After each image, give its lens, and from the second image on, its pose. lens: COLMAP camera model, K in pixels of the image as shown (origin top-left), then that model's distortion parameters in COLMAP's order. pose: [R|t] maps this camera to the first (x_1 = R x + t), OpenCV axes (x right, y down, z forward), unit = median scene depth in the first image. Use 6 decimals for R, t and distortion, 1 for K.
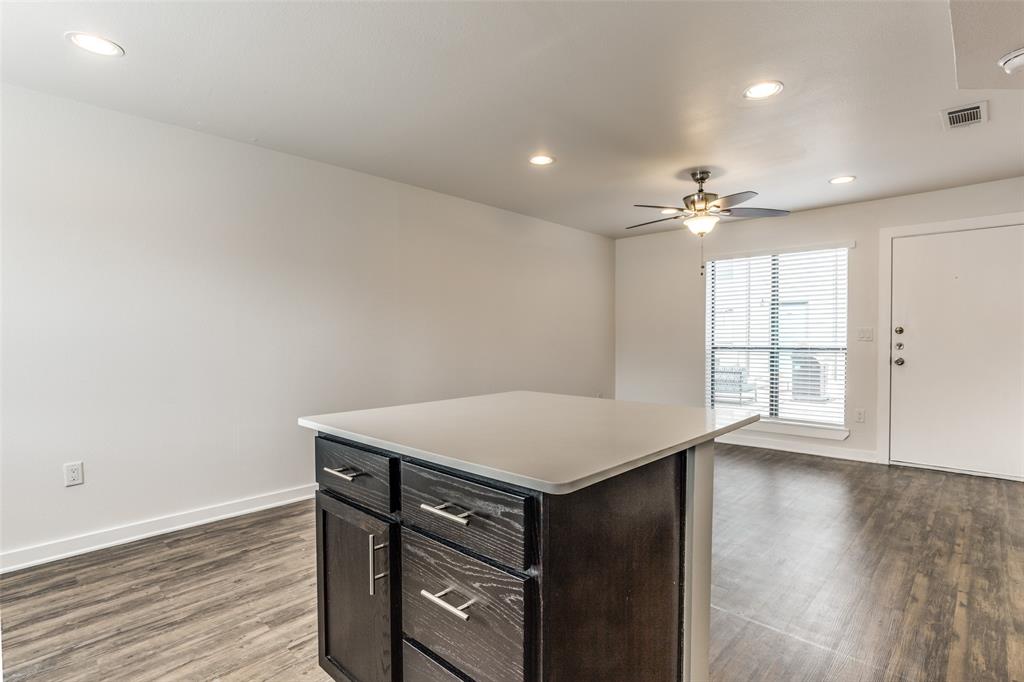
lens RADIAL K [[502.4, 0, 520.3], [0, 502.4, 354.2], [0, 0, 1]] dist [-0.031911, 0.017035]
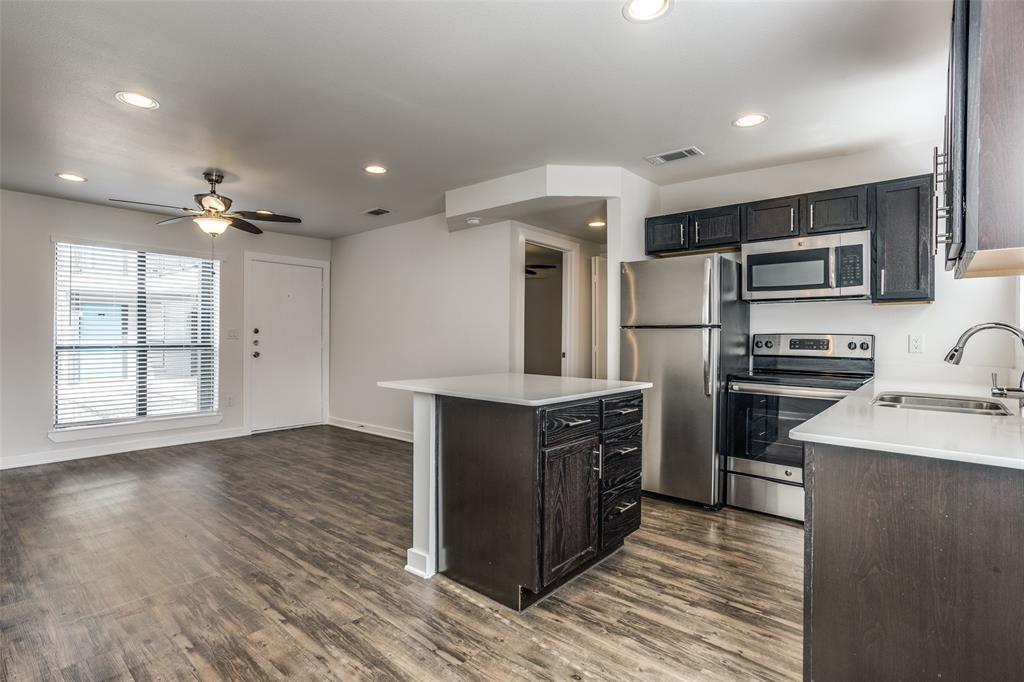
lens RADIAL K [[502.4, 0, 506.8], [0, 502.4, 337.7], [0, 0, 1]] dist [-0.031911, 0.017035]
pose [[-0.032066, 0.004834, 0.999474, -0.685406], [0.026320, 0.999646, -0.003990, -0.008447], [-0.999139, 0.026178, -0.032182, 0.452598]]
